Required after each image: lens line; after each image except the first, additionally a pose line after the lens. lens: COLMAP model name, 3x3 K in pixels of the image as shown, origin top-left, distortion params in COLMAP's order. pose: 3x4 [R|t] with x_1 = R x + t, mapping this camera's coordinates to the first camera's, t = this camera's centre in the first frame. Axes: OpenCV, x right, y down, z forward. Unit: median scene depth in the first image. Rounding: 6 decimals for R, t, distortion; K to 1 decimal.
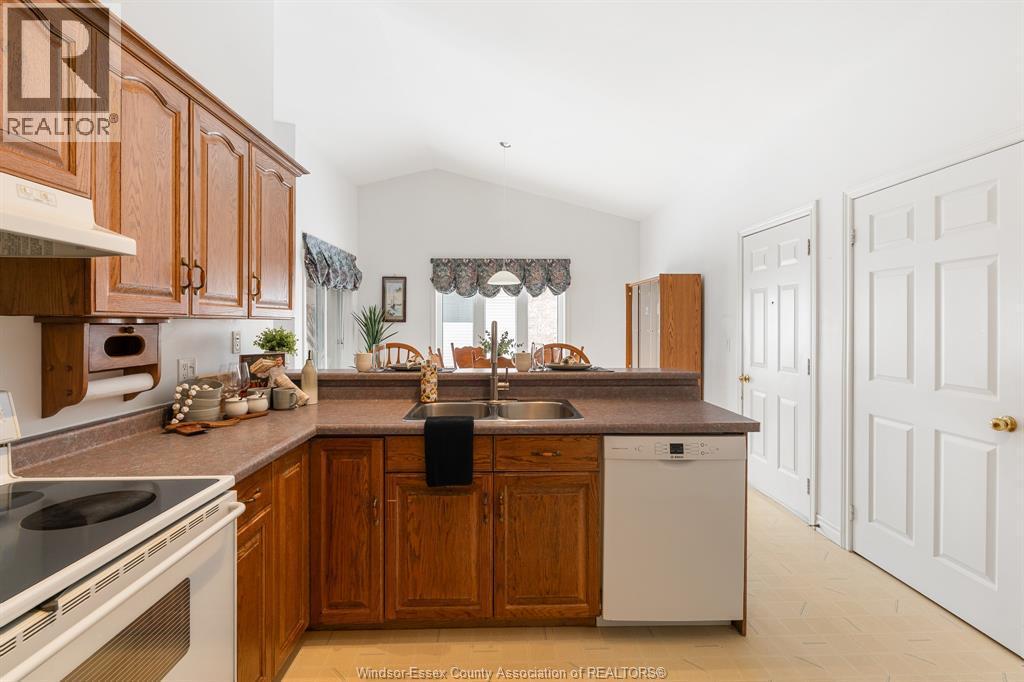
lens RADIAL K [[463.6, 0, 509.6], [0, 463.6, 321.9], [0, 0, 1]] dist [-0.004030, -0.000109]
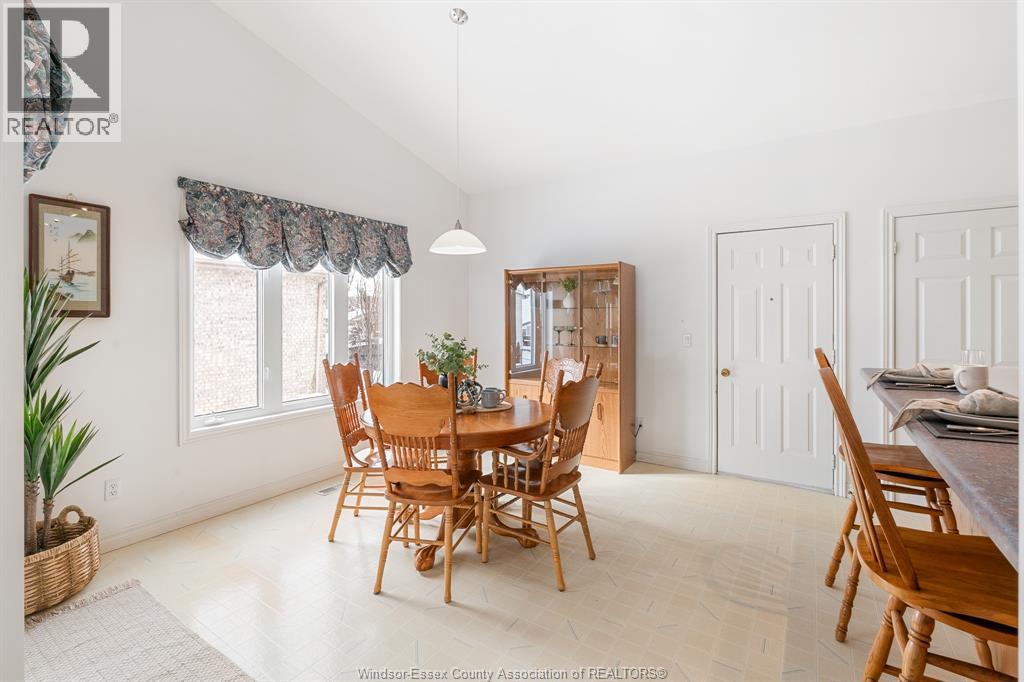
lens RADIAL K [[463.6, 0, 509.6], [0, 463.6, 321.9], [0, 0, 1]] dist [-0.004030, -0.000109]
pose [[0.574376, -0.007349, 0.818558, -0.356474], [-0.001498, 0.999949, 0.010029, 0.000328], [-0.818590, -0.006987, 0.574336, 0.474280]]
